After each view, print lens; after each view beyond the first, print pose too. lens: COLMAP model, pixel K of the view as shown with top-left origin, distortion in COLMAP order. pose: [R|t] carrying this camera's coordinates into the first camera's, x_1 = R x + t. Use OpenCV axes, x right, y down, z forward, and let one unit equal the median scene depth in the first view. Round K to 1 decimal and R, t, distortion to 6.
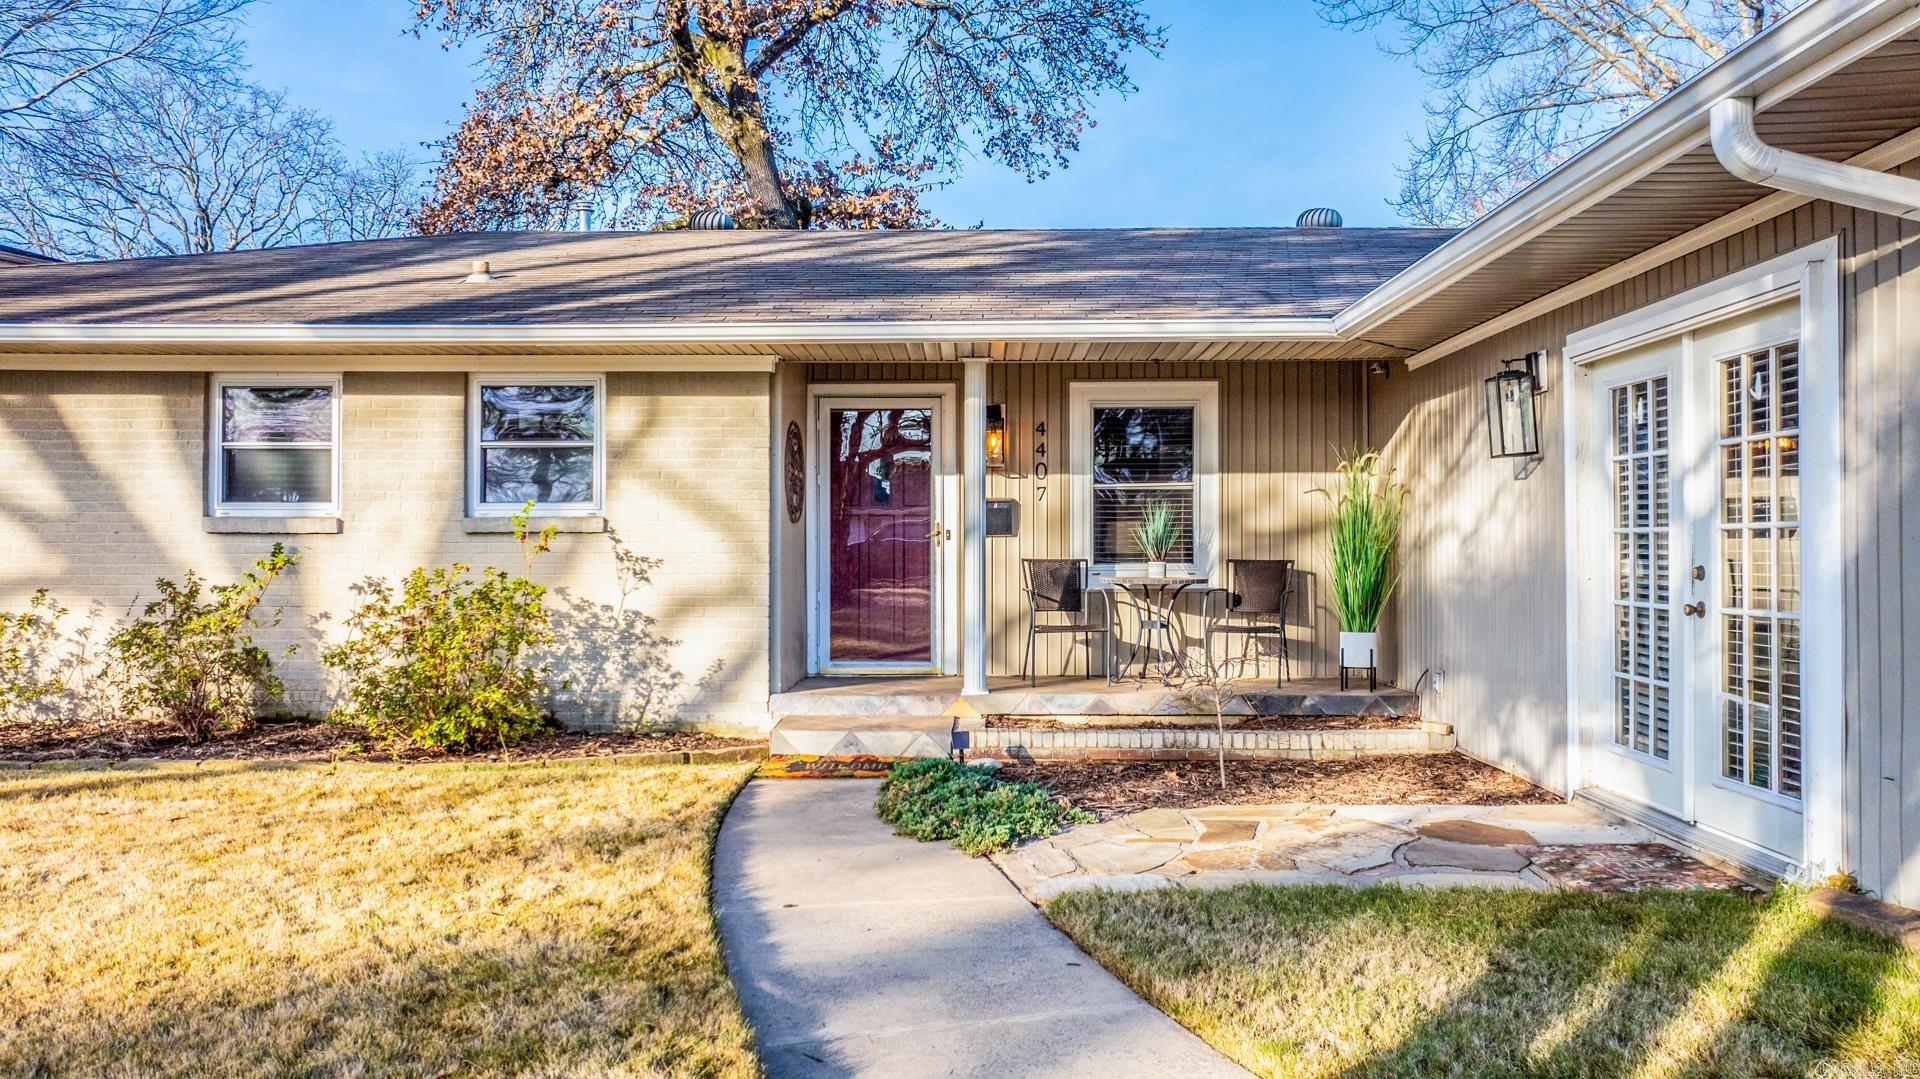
lens RADIAL K [[1375.7, 0, 960.0], [0, 1375.7, 539.5], [0, 0, 1]] dist [-0.019079, 0.040631]
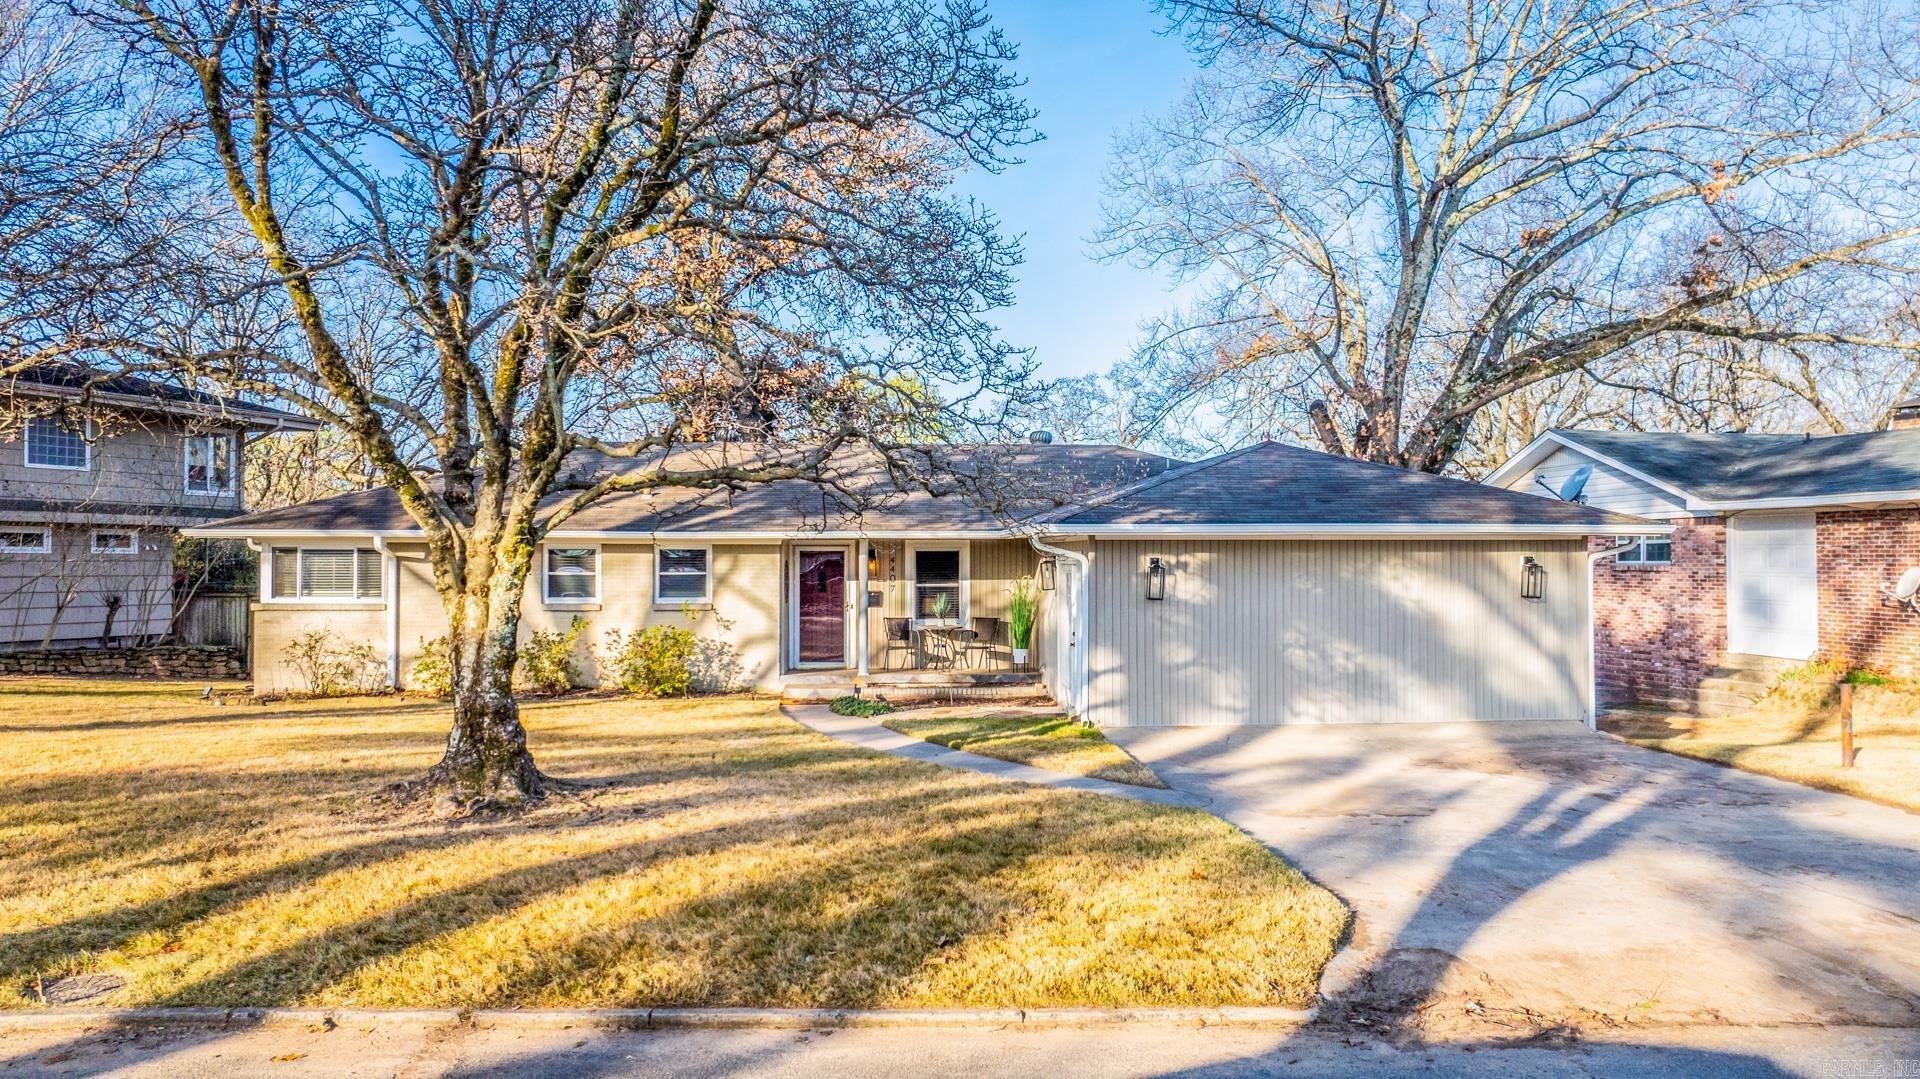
lens RADIAL K [[1375.7, 0, 960.0], [0, 1375.7, 539.5], [0, 0, 1]] dist [-0.019079, 0.040631]
pose [[0.996827, 0.000645, 0.079595, -0.011692], [-0.000204, 0.999985, -0.005541, -0.105573], [-0.079598, 0.005507, 0.996812, -1.328571]]
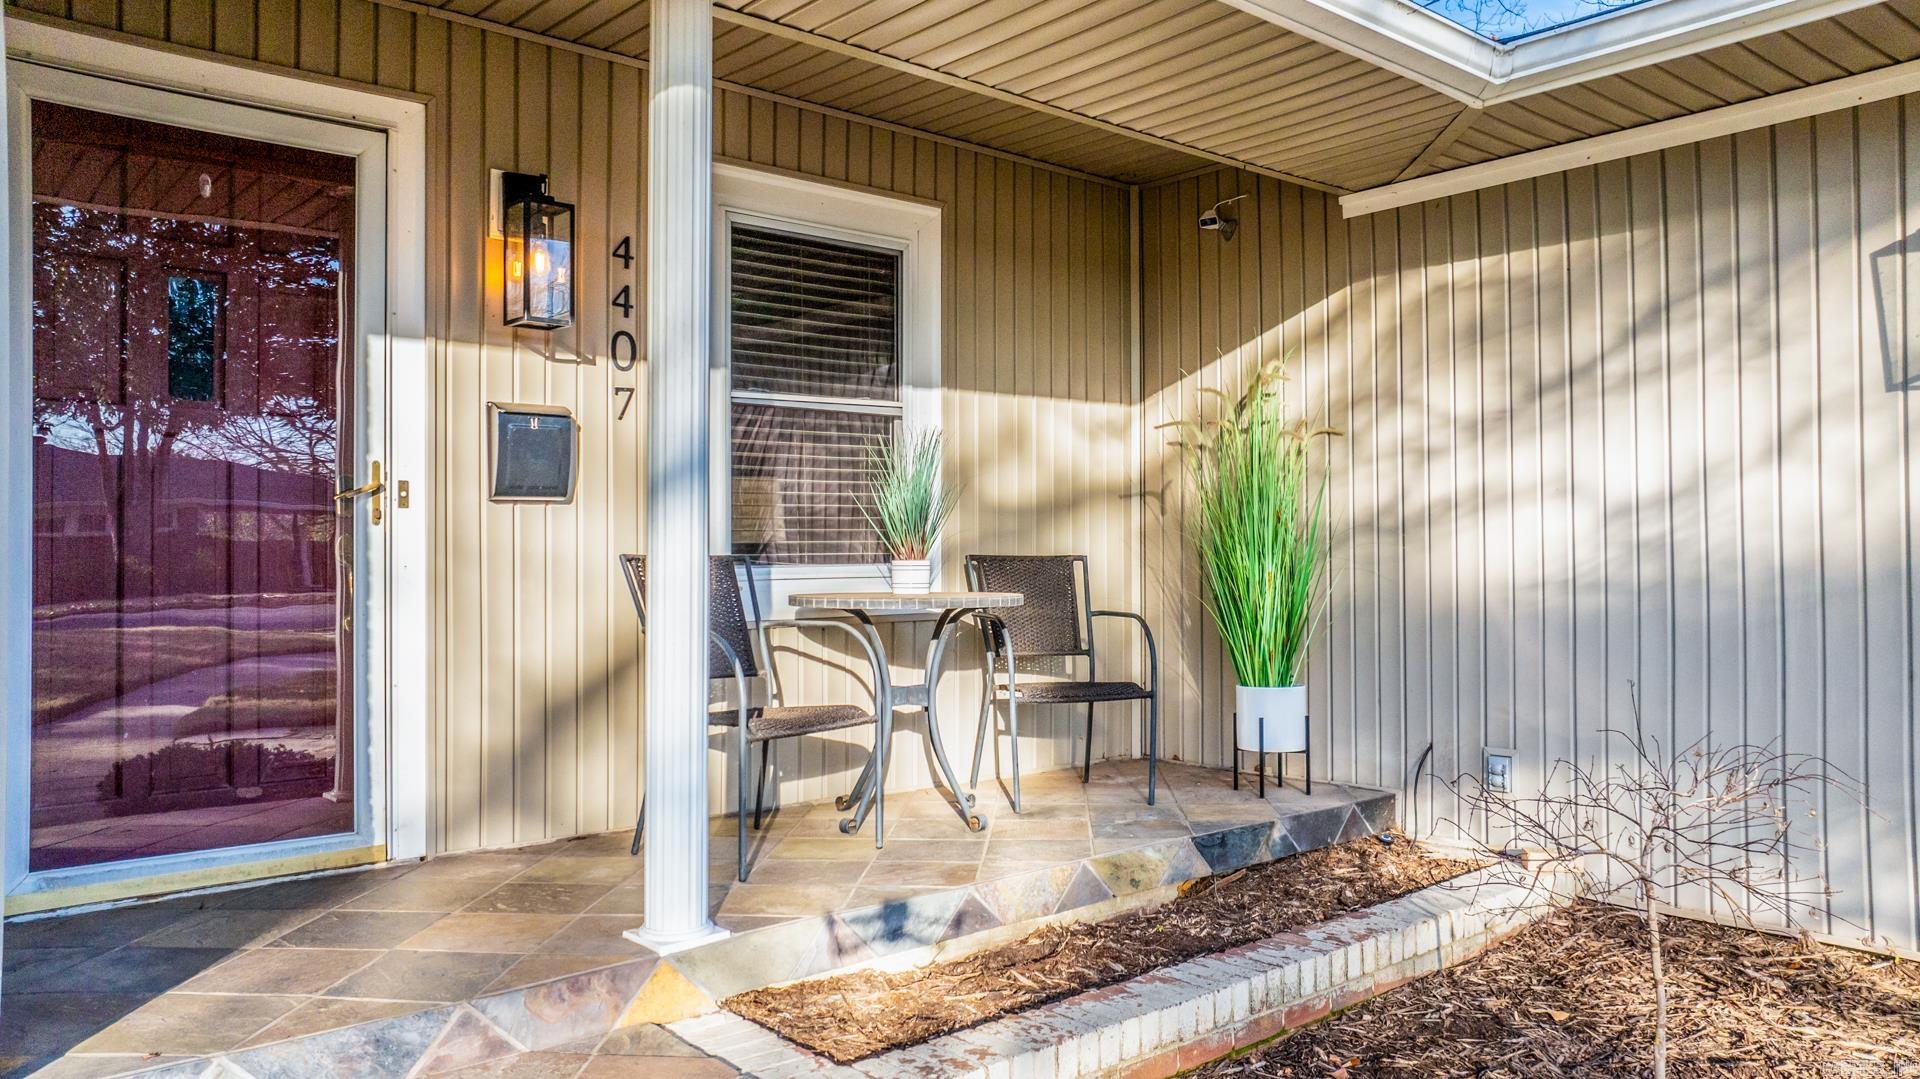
lens RADIAL K [[1375.7, 0, 960.0], [0, 1375.7, 539.5], [0, 0, 1]] dist [-0.019079, 0.040631]
pose [[0.735677, 0.005357, 0.677311, -0.157530], [0.000560, 0.999964, -0.008517, 0.012977], [-0.677332, 0.006645, 0.735647, 0.633330]]
